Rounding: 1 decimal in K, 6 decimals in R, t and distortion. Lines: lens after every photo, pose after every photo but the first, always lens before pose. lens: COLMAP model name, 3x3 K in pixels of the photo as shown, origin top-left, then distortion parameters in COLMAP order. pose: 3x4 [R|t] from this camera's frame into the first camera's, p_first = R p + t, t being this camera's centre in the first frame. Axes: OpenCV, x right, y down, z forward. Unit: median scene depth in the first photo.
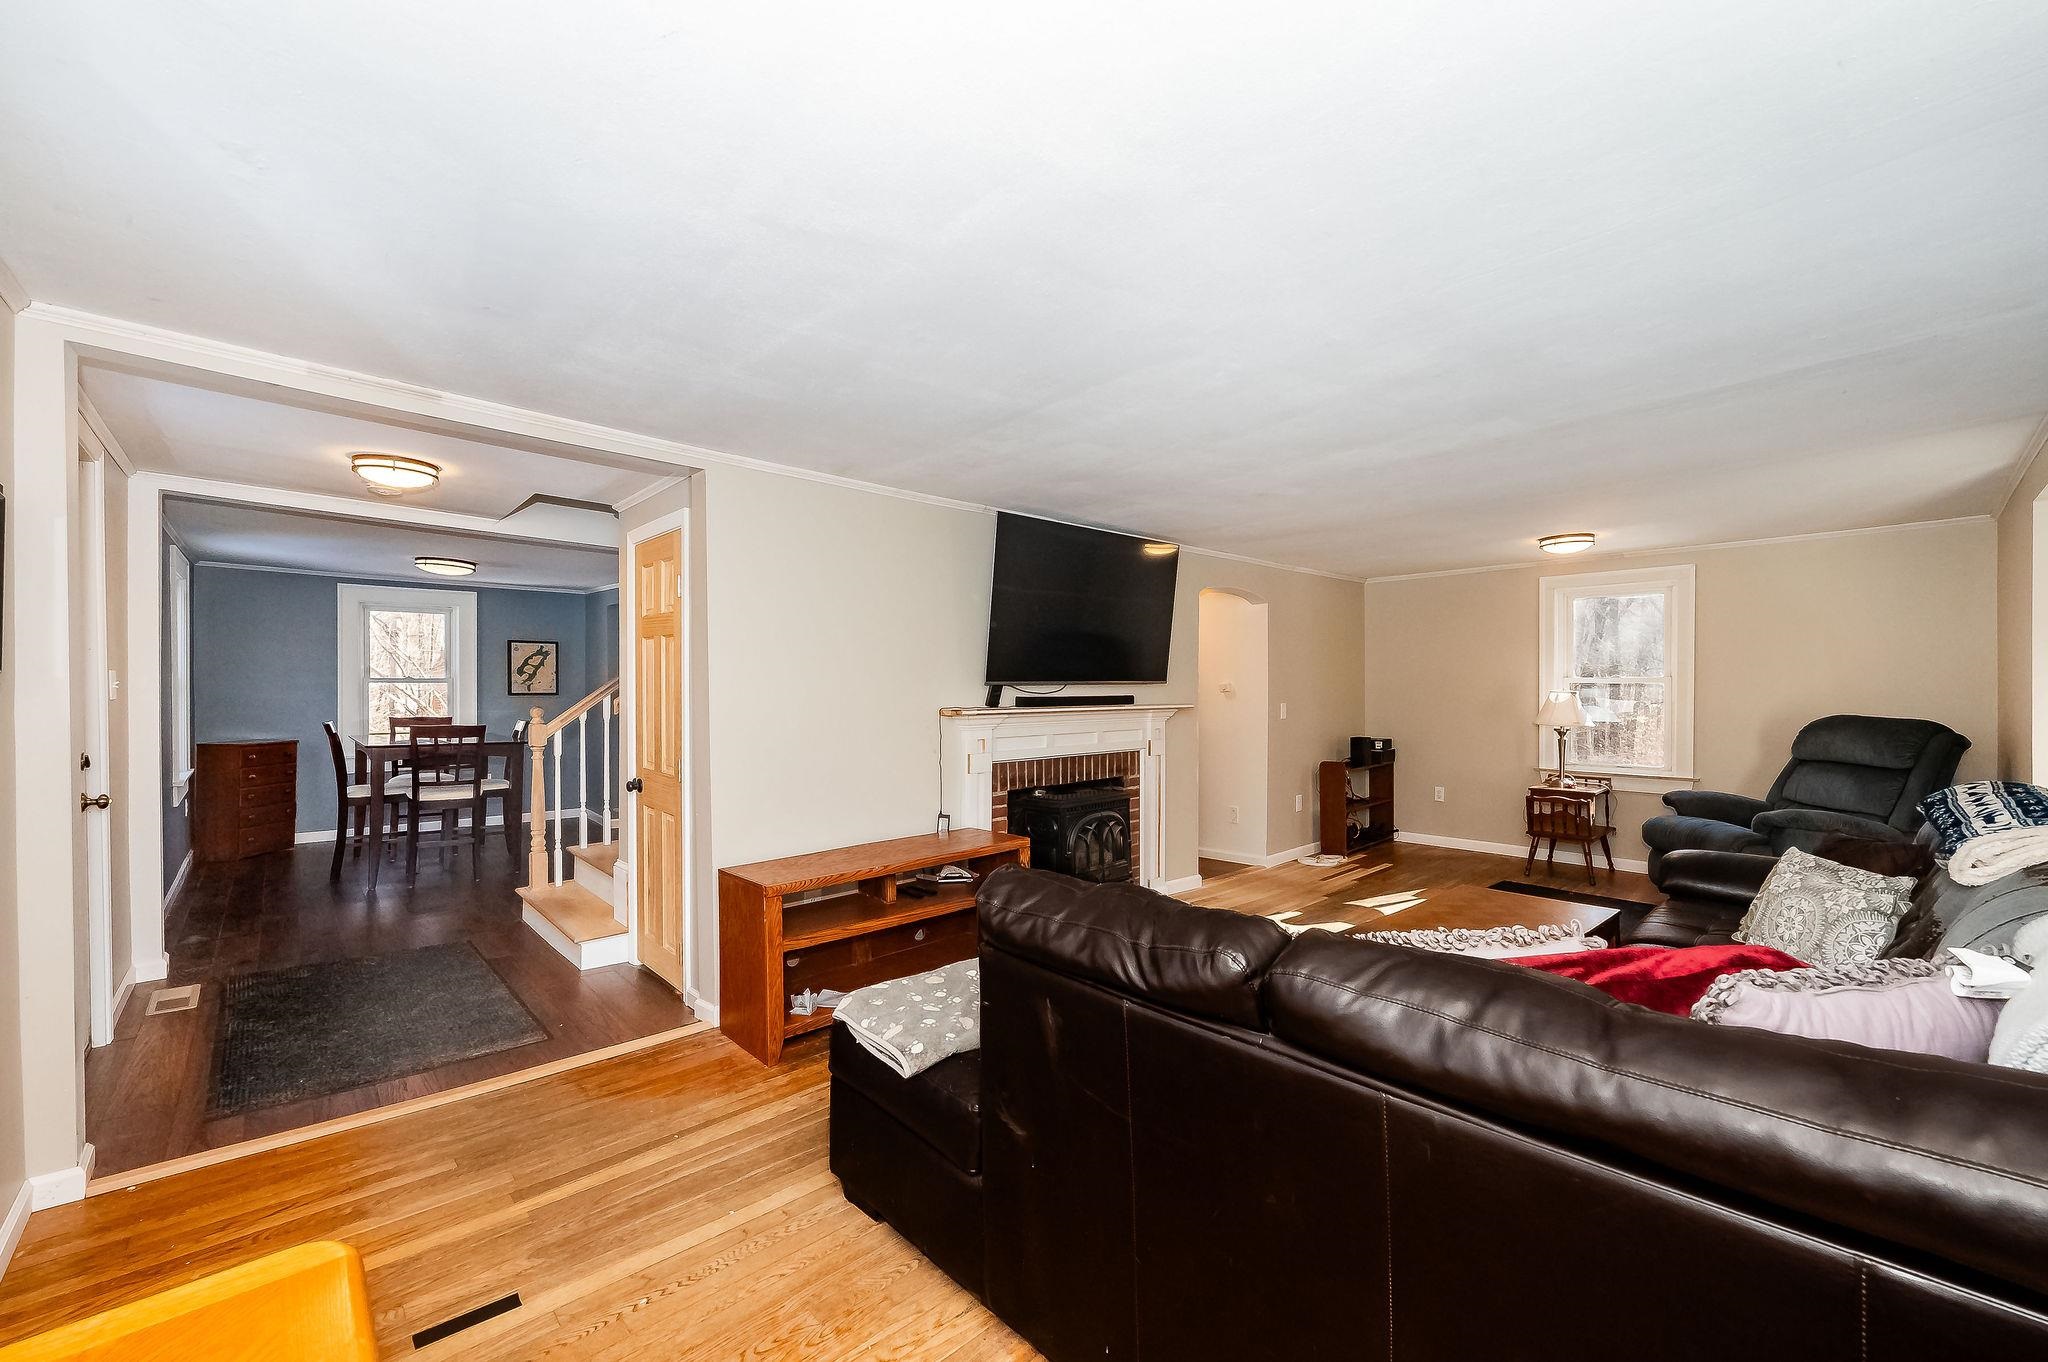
lens RADIAL K [[813.0, 0, 1026.9], [0, 813.0, 681.6], [0, 0, 1]] dist [0.000431, 0.000161]
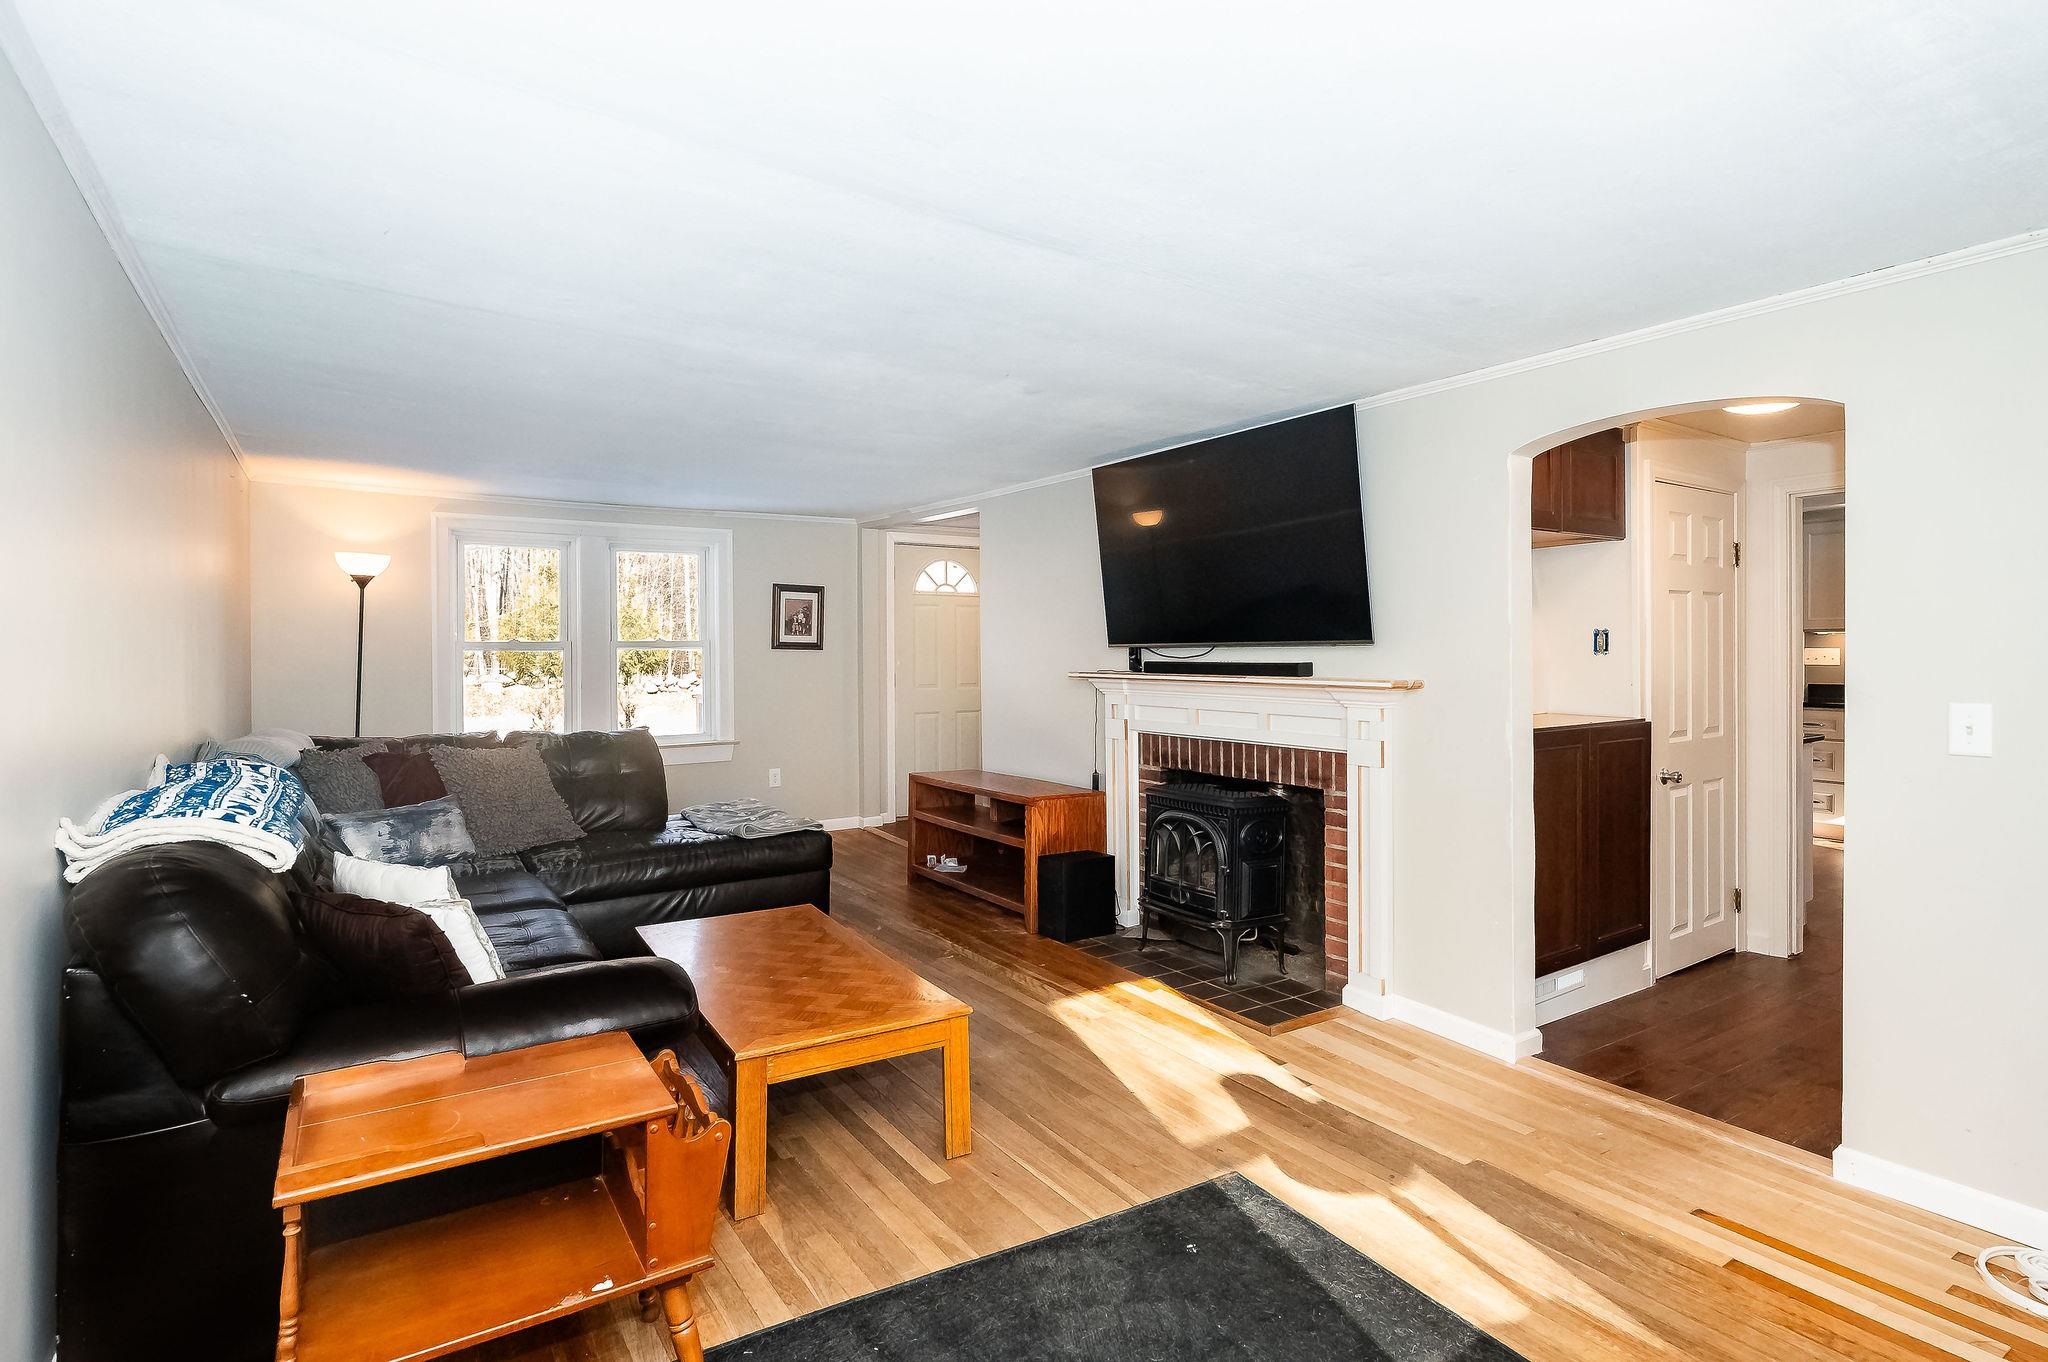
lens RADIAL K [[1024.5, 0, 1024.0], [0, 1024.5, 681.0], [0, 0, 1]] dist [0.000532, 0.000023]
pose [[-0.179425, 0.027798, -0.983379, 0.957066], [0.006275, 0.999613, 0.027112, 0.007809], [0.983752, -0.001307, -0.179530, 0.917222]]
